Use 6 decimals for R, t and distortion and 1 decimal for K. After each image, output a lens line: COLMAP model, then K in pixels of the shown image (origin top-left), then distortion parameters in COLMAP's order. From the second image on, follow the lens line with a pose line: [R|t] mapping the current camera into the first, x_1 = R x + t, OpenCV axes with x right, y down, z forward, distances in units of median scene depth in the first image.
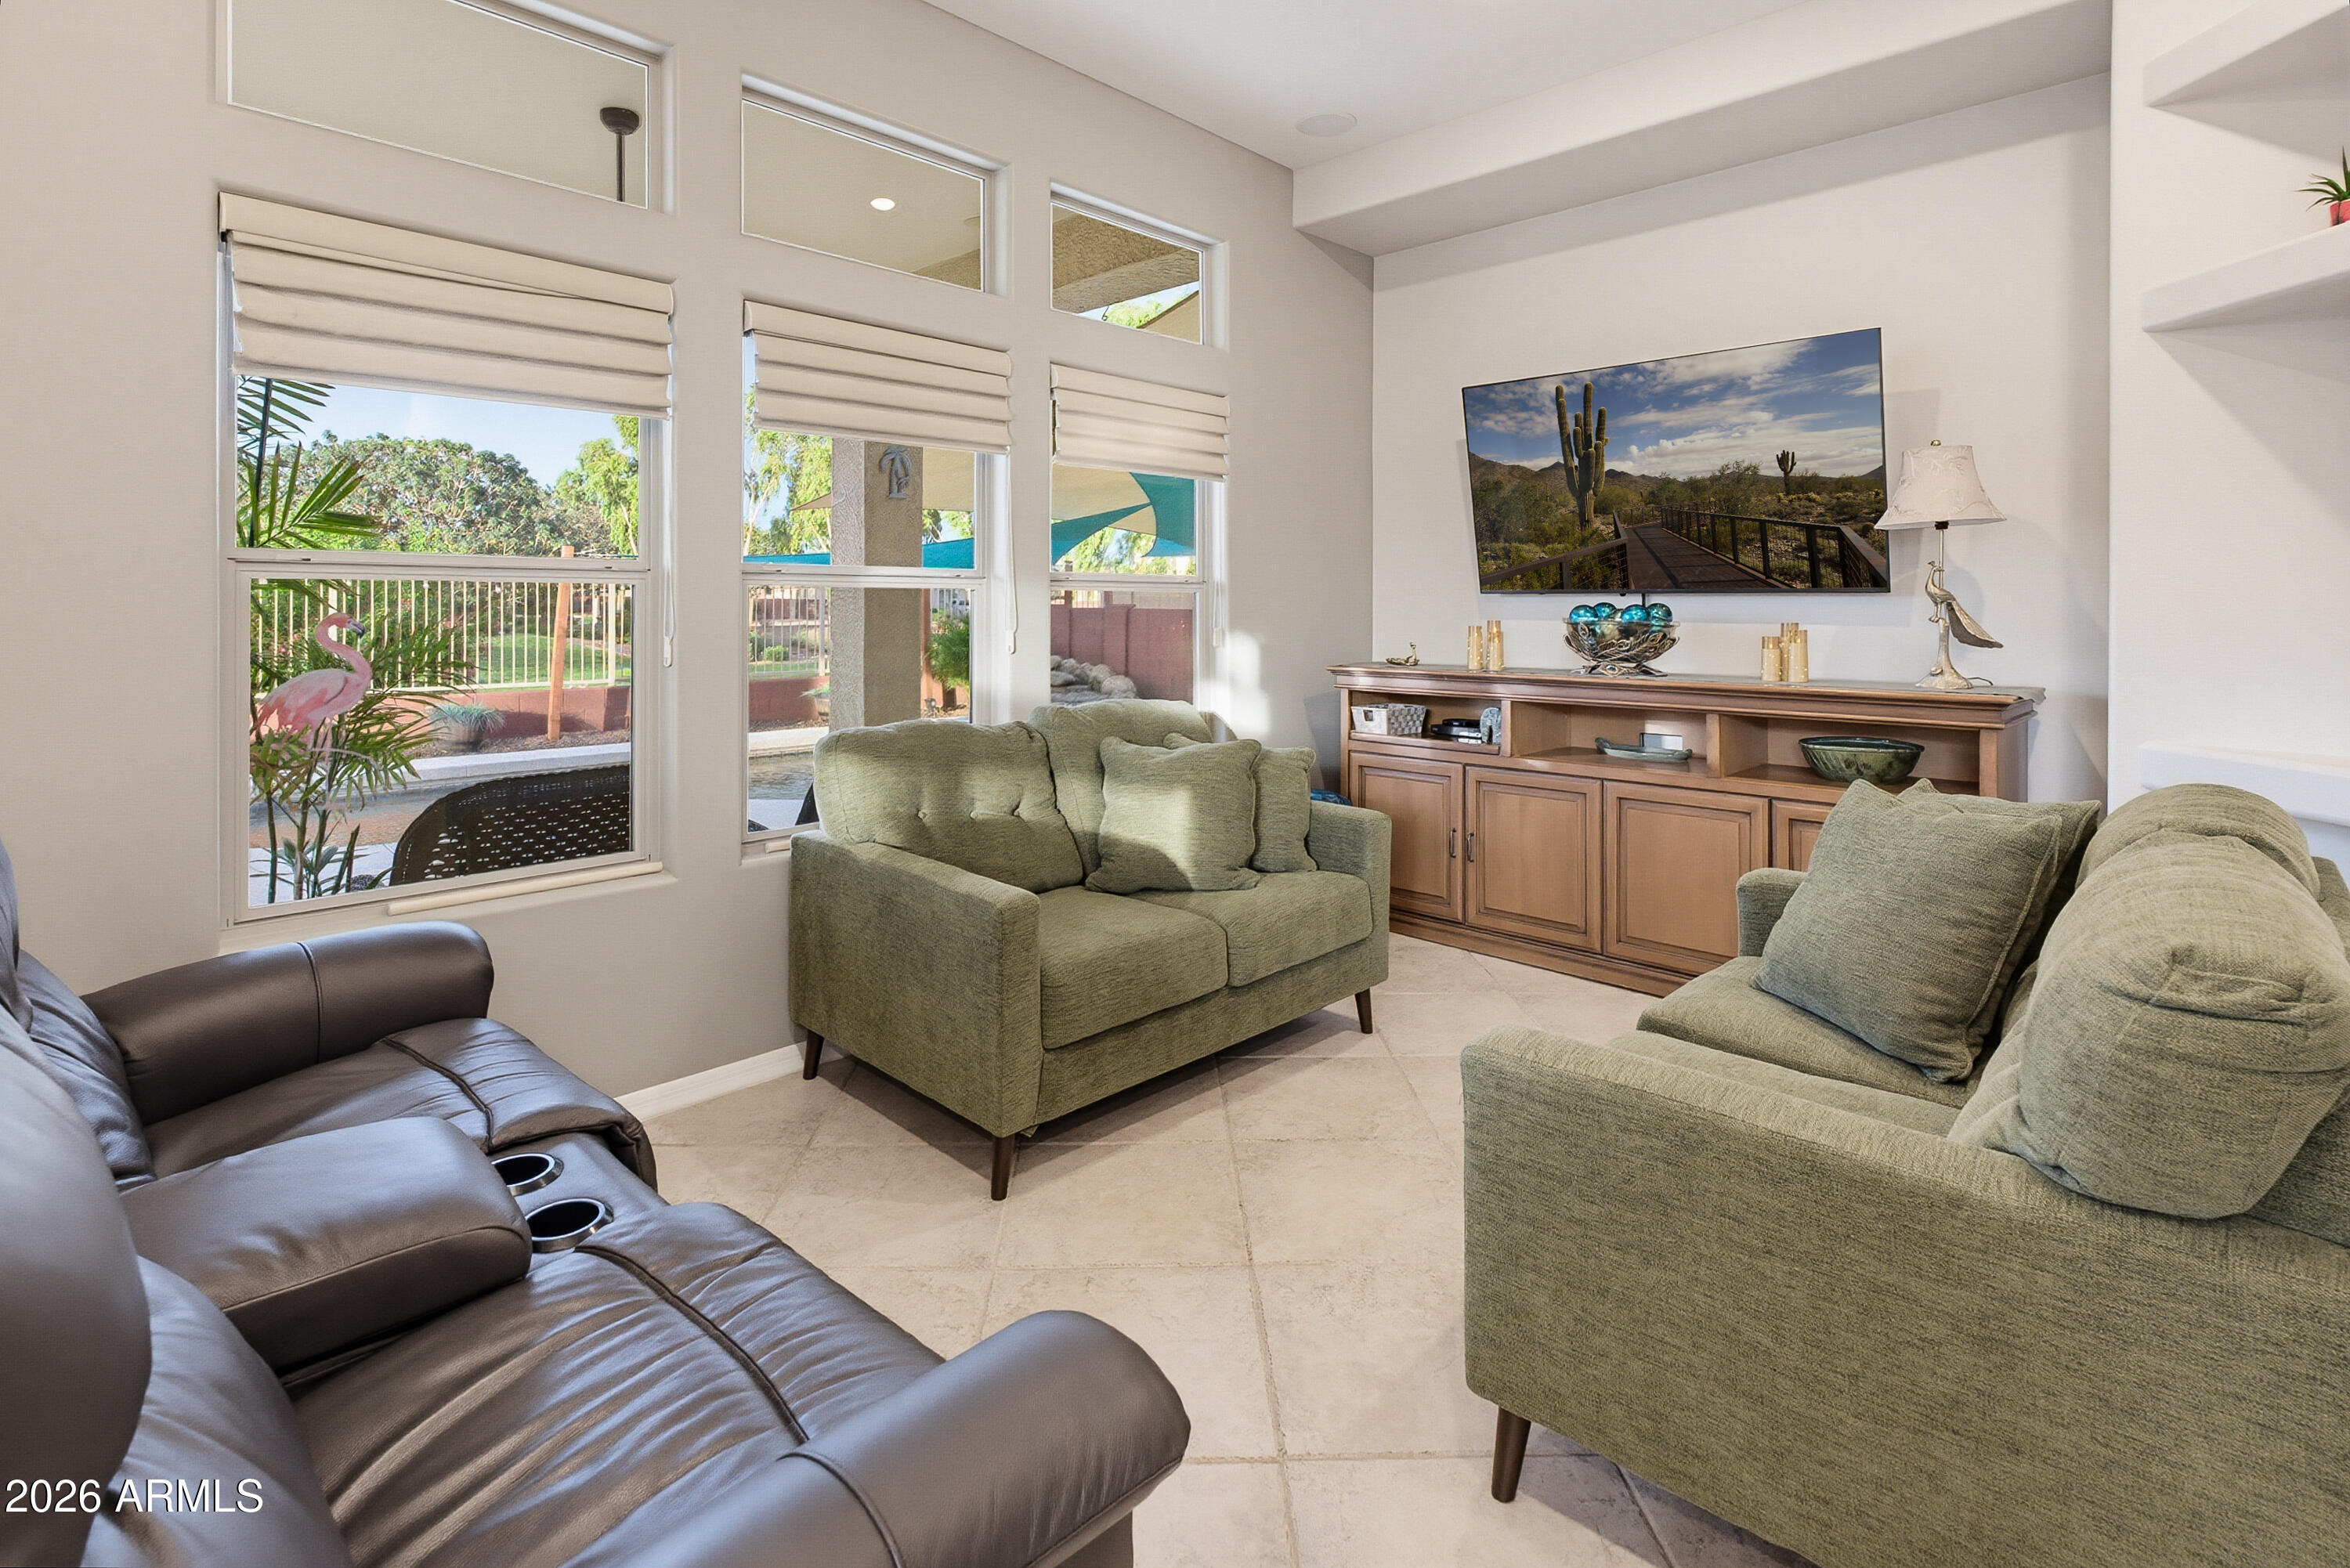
lens RADIAL K [[1103.5, 0, 1174.0], [0, 1103.5, 625.9], [0, 0, 1]] dist [0.003010, 0.000246]
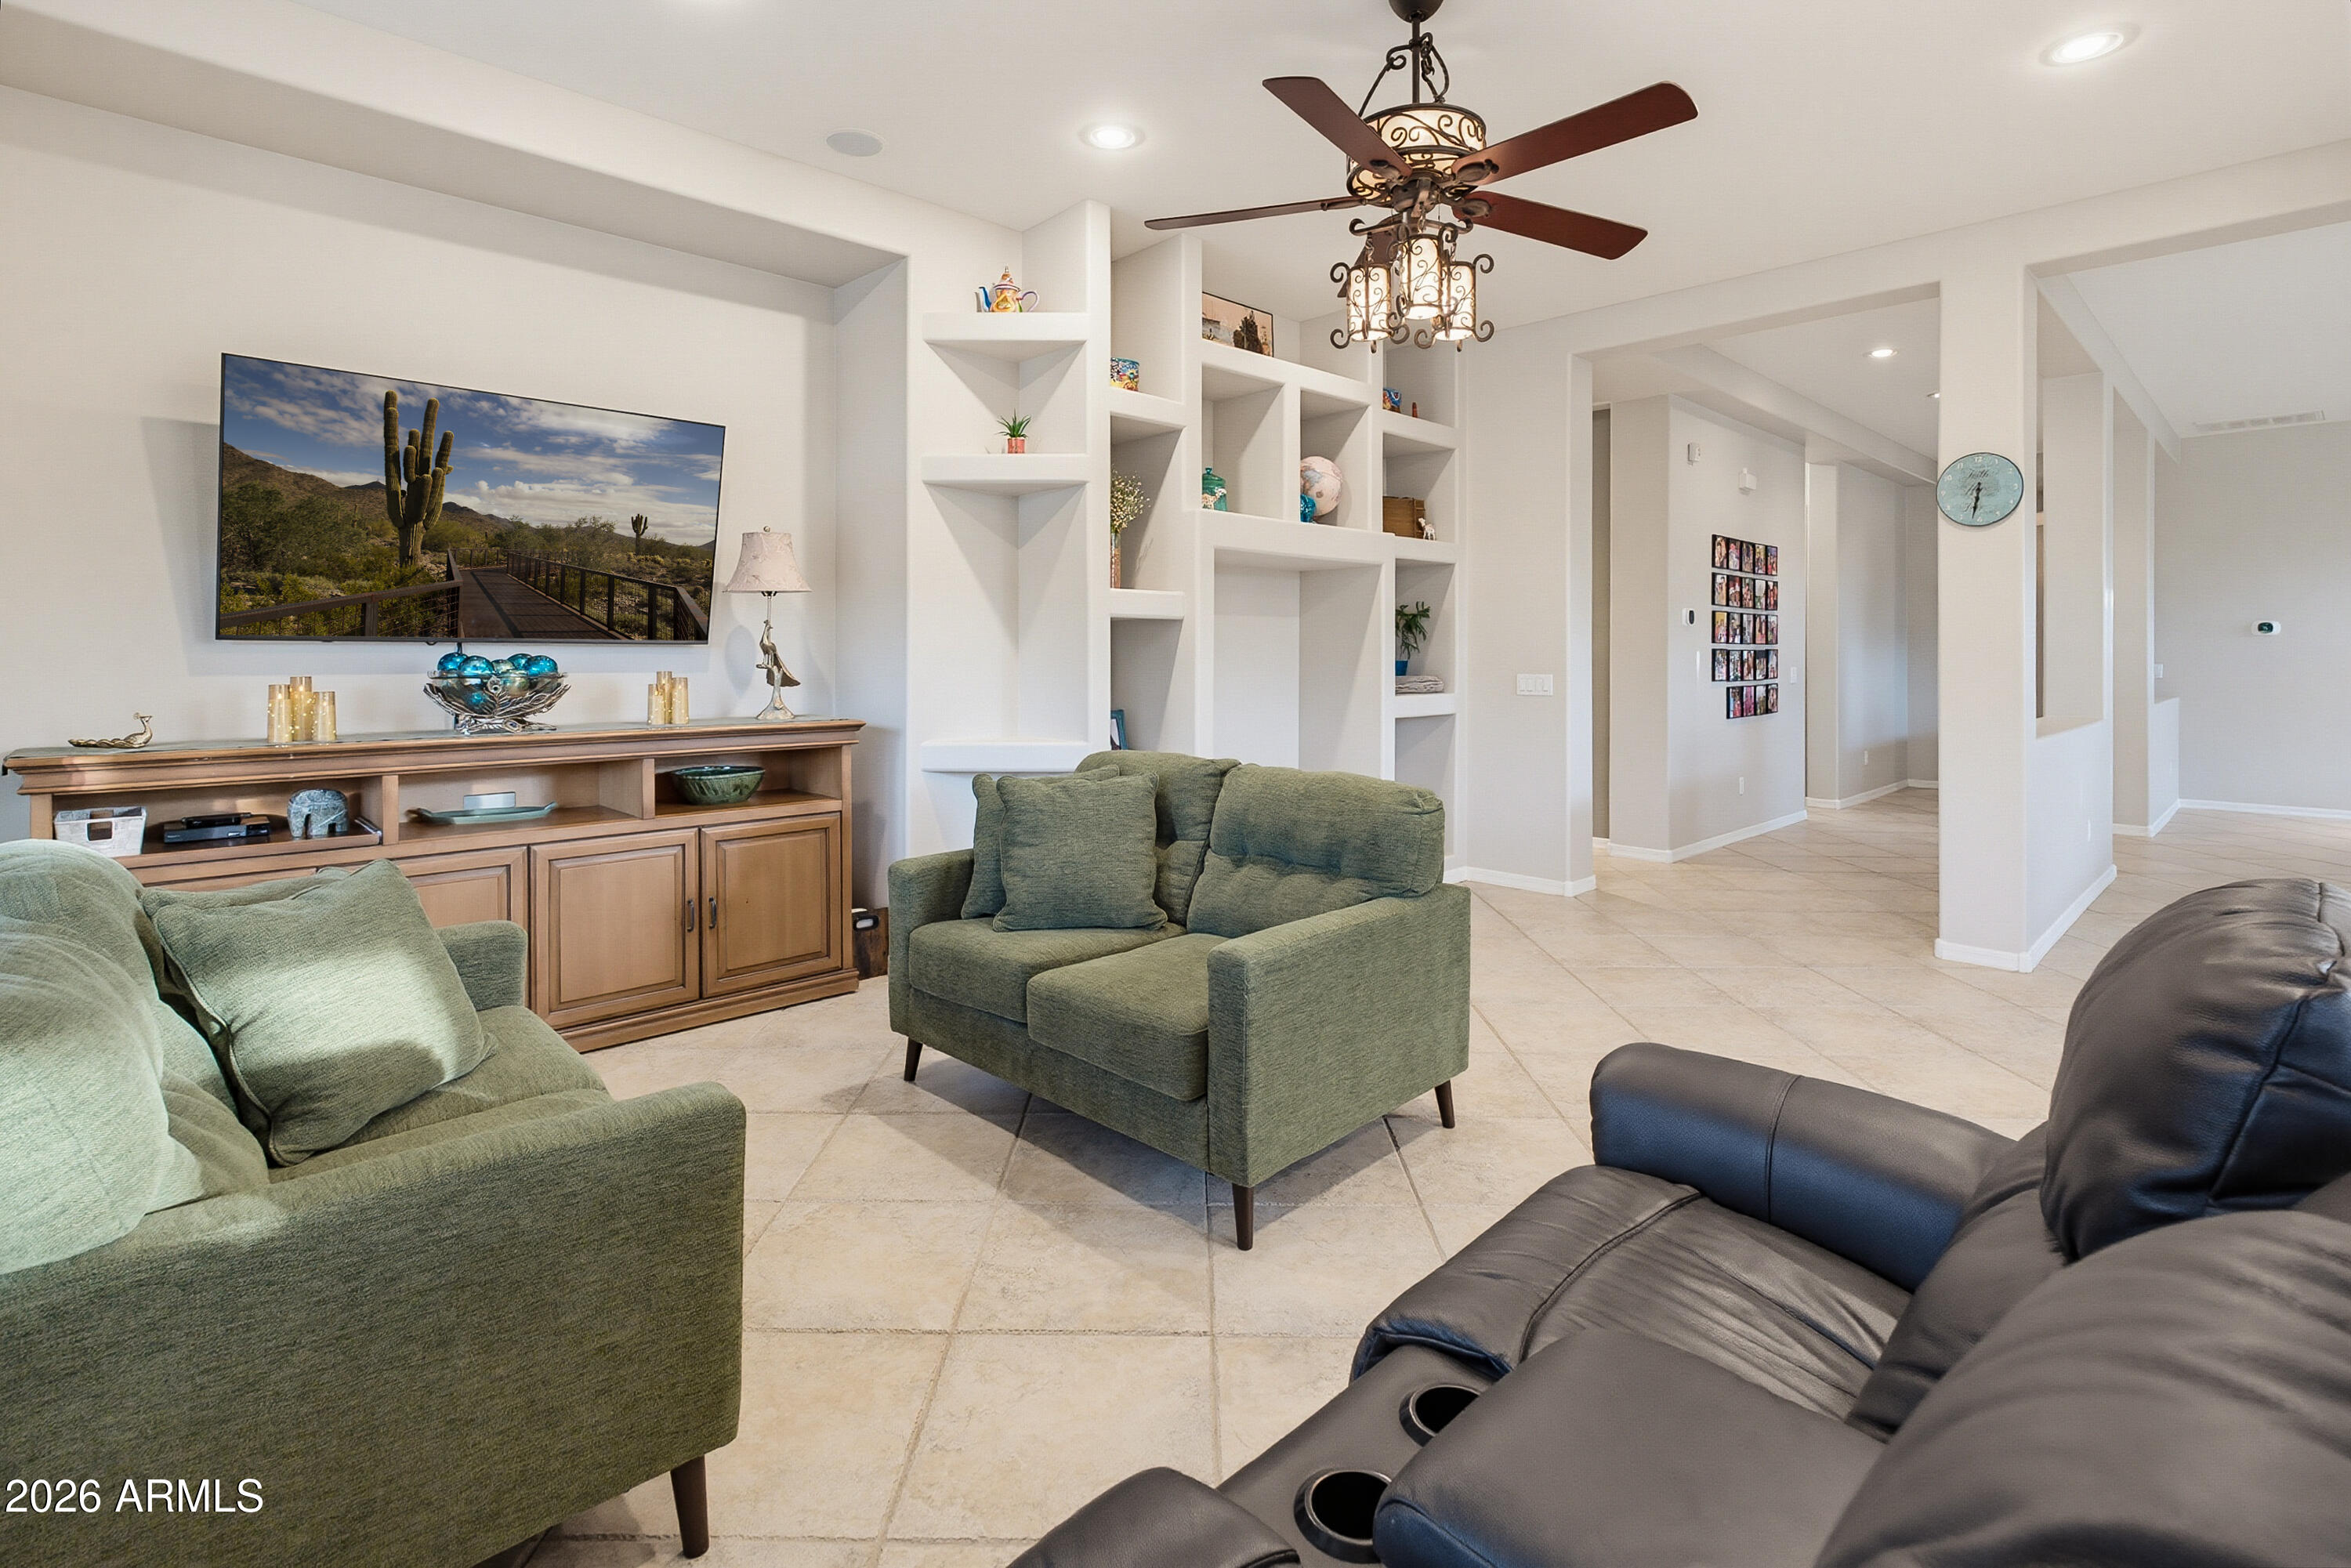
lens RADIAL K [[1105.0, 0, 1141.8], [0, 1105.0, 658.6], [0, 0, 1]] dist [0.009244, -0.000070]
pose [[0.048999, -0.001353, 0.998798, -0.480892], [0.020716, 0.999785, 0.000338, -0.005129], [-0.998584, 0.020675, 0.049017, 0.416661]]
